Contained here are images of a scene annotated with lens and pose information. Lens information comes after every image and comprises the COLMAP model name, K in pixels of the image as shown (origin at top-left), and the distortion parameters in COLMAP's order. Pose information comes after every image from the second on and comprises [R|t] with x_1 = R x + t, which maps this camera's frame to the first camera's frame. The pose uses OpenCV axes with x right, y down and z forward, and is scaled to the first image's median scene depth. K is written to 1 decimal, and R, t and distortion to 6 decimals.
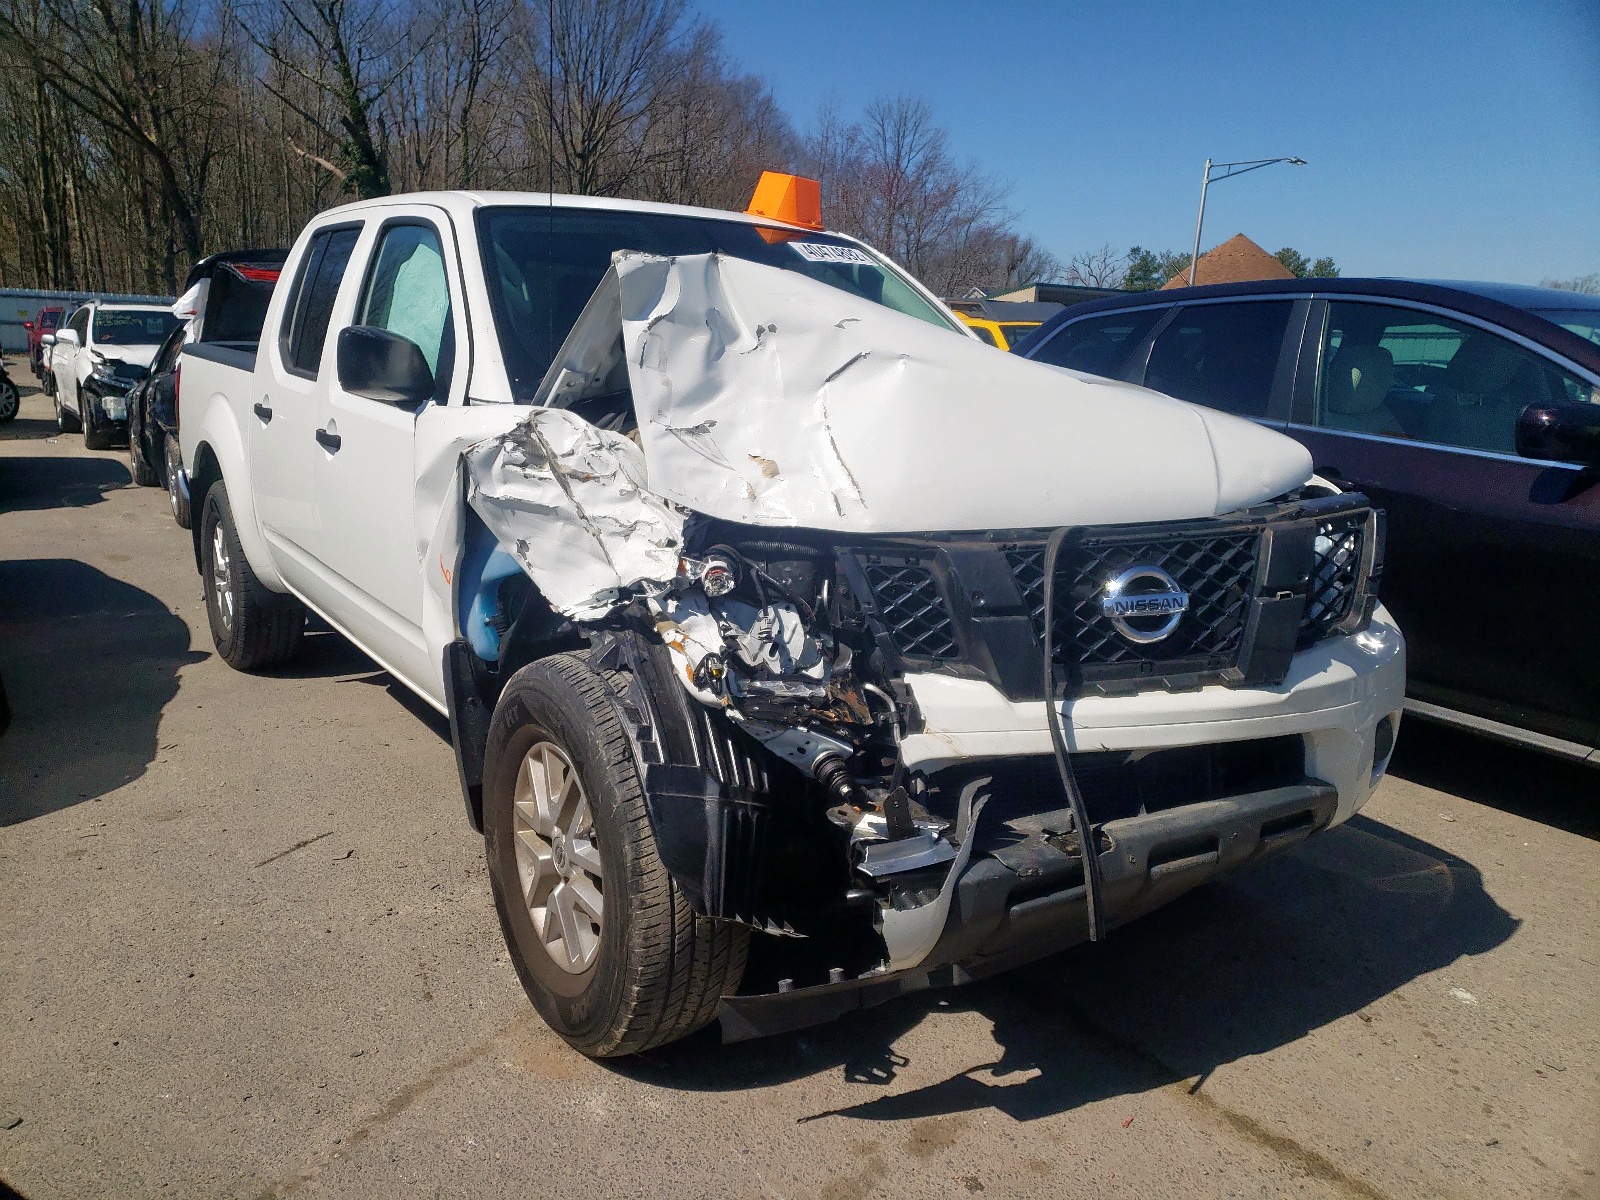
lens RADIAL K [[1187.2, 0, 800.0], [0, 1187.2, 600.0], [0, 0, 1]] dist [0.085462, -0.241405]
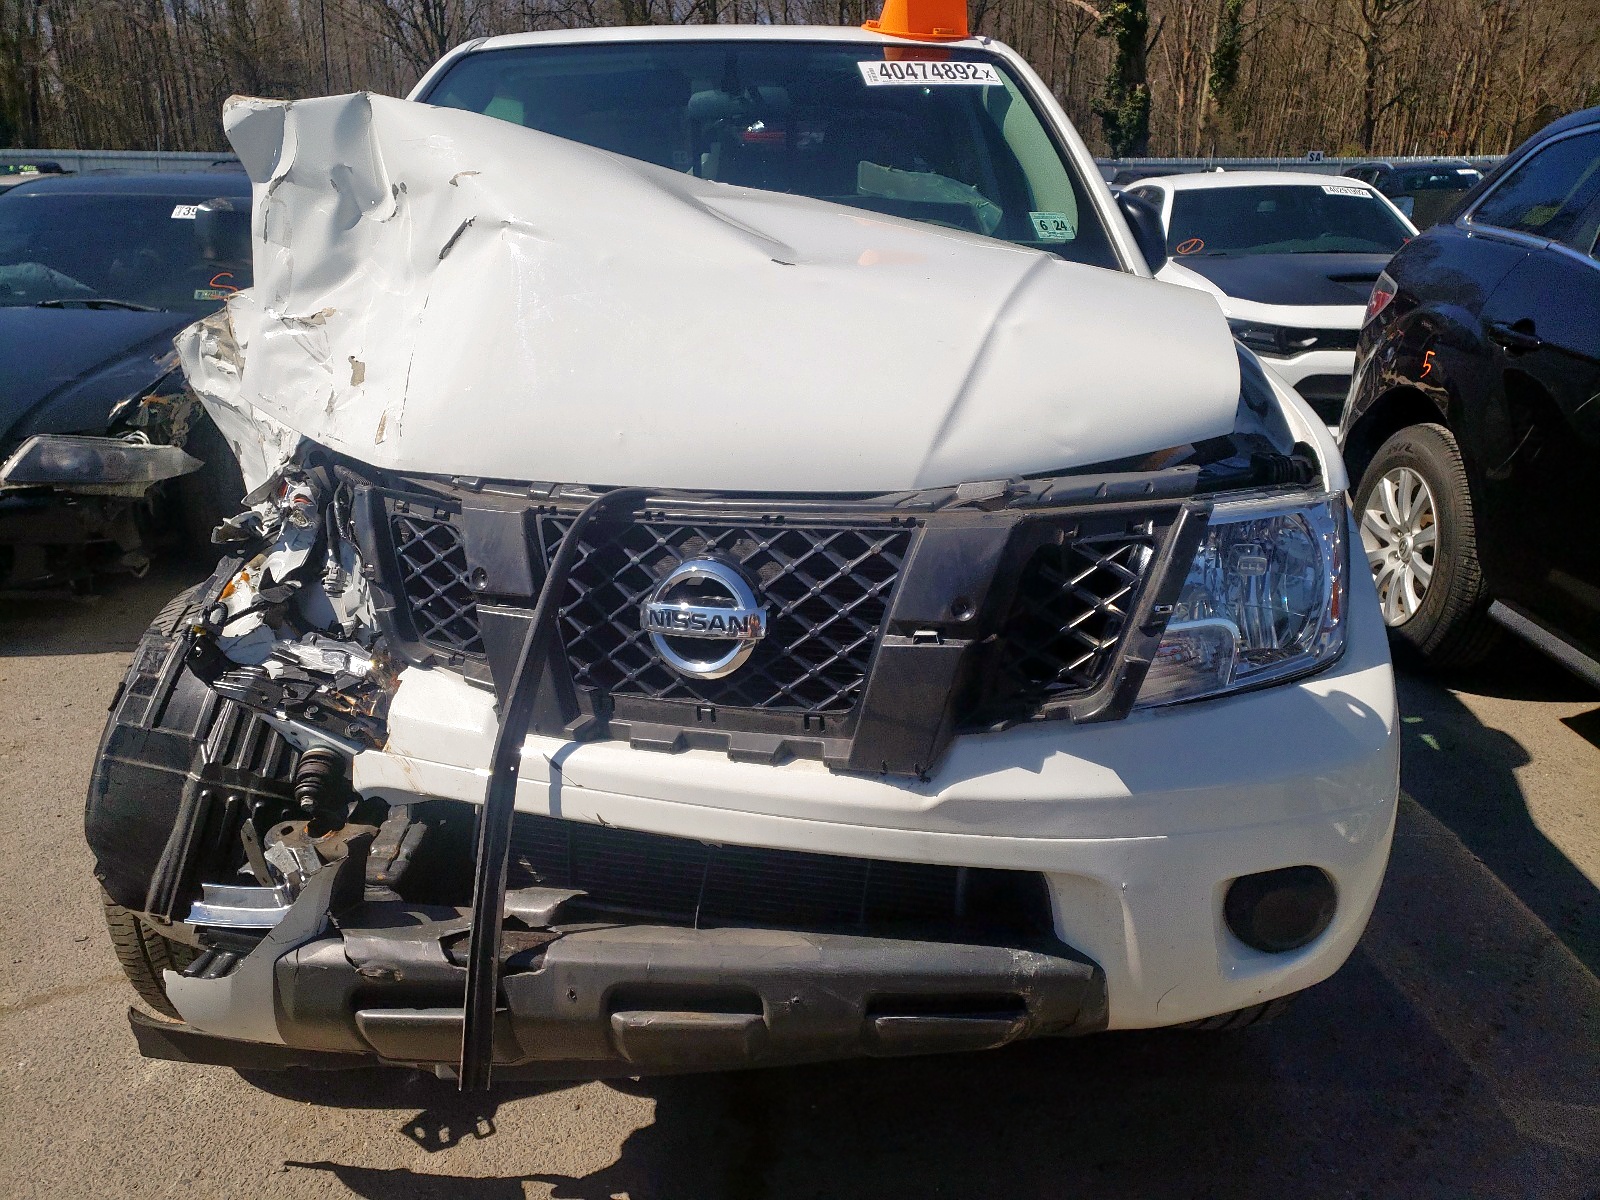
lens RADIAL K [[1187.2, 0, 800.0], [0, 1187.2, 600.0], [0, 0, 1]] dist [0.085462, -0.241405]
pose [[0.865367, 0.140714, -0.480978, 0.620191], [-0.082486, 0.986674, 0.140253, -0.098095], [0.494304, -0.081696, 0.865441, 0.452979]]
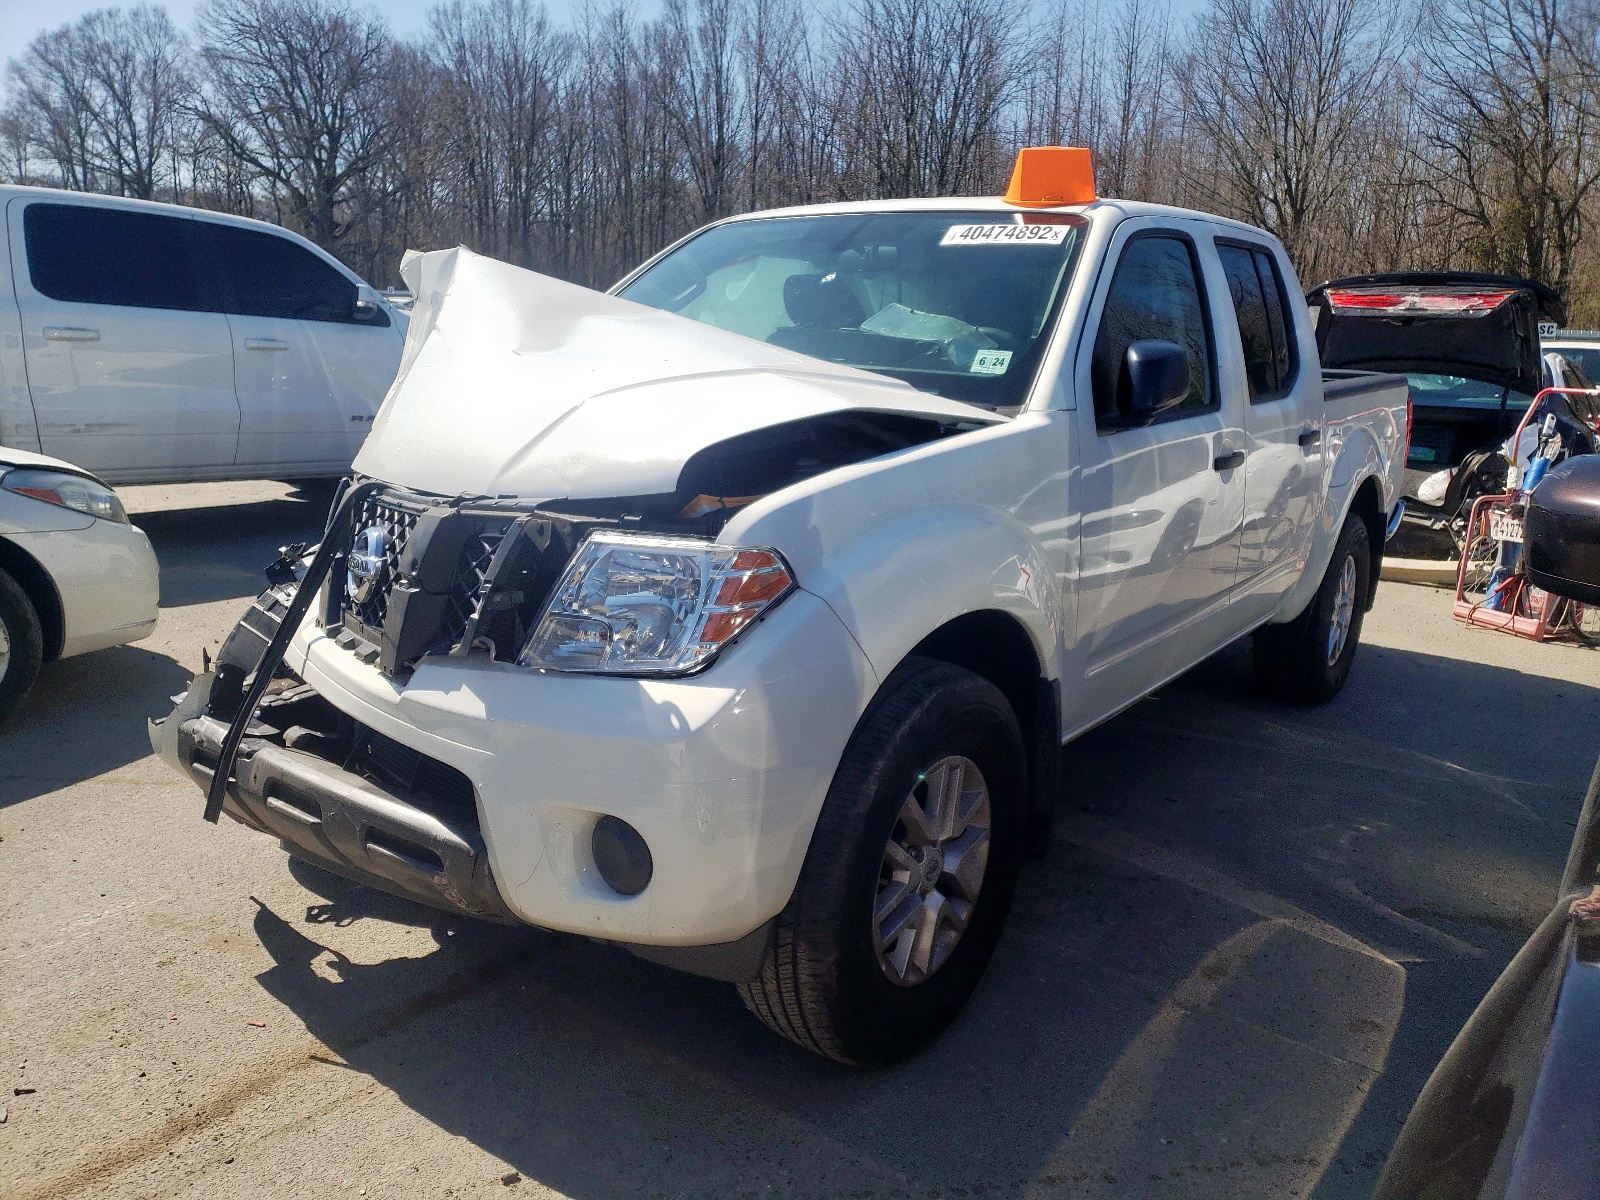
lens RADIAL K [[1187.2, 0, 800.0], [0, 1187.2, 600.0], [0, 0, 1]] dist [0.085462, -0.241405]
pose [[0.410805, 0.186696, -0.892404, 1.292462], [-0.219041, 0.970352, 0.102171, -0.144870], [0.885020, 0.153501, 0.439519, 0.854617]]
